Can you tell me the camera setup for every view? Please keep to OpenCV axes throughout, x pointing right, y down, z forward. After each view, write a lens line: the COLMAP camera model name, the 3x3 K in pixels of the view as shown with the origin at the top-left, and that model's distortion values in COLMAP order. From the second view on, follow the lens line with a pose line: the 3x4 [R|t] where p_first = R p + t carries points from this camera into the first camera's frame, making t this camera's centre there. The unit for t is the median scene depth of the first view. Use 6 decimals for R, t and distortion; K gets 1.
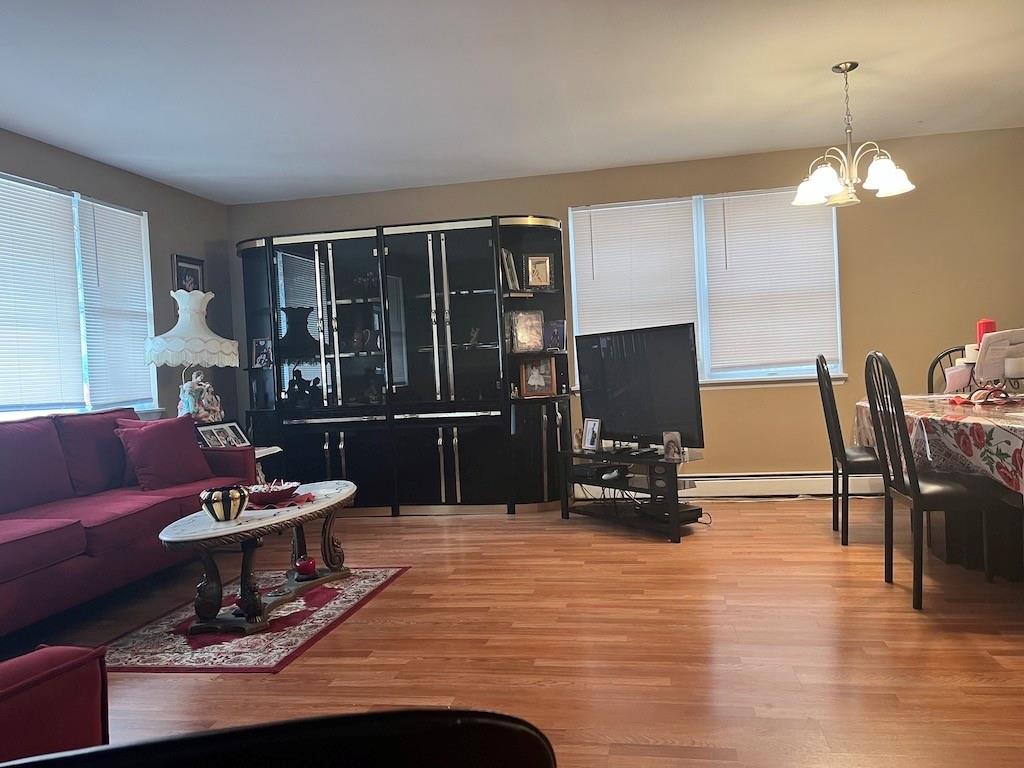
lens RADIAL K [[796.5, 0, 515.0], [0, 796.5, 389.6], [0, 0, 1]] dist [0.042378, -0.011567]
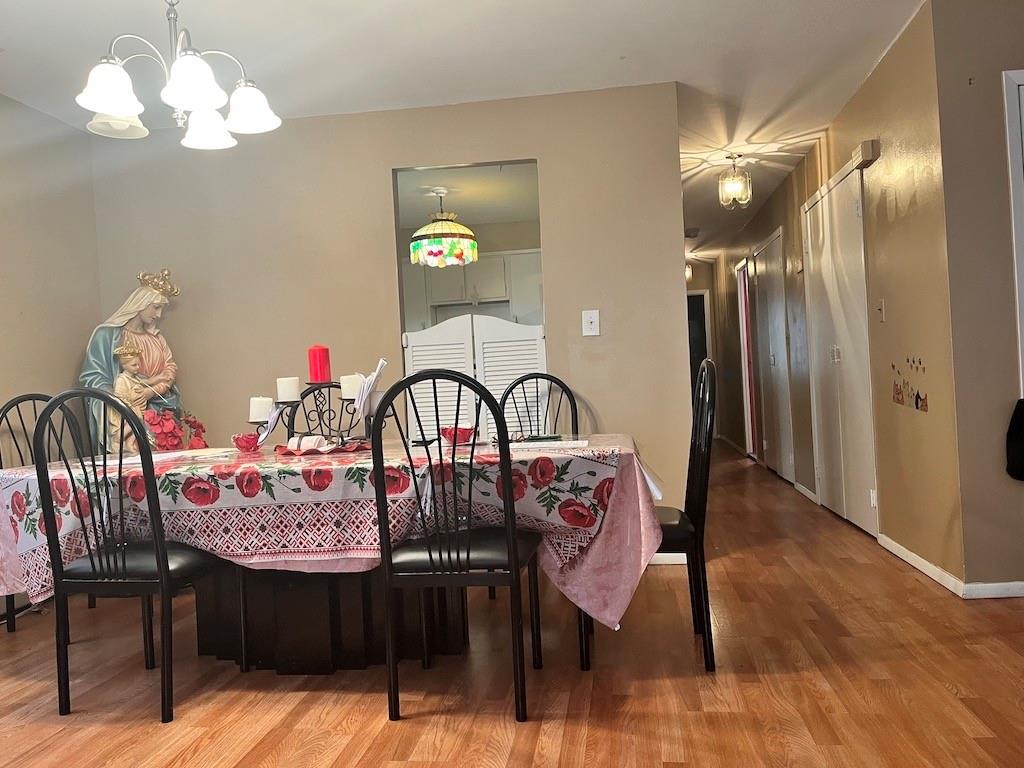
lens RADIAL K [[796.5, 0, 507.8], [0, 796.5, 381.2], [0, 0, 1]] dist [0.042378, -0.011567]
pose [[-0.029025, 0.047783, 0.998436, -0.212684], [0.078415, 0.995887, -0.045381, -0.002217], [-0.996498, 0.076975, -0.032653, 0.895281]]
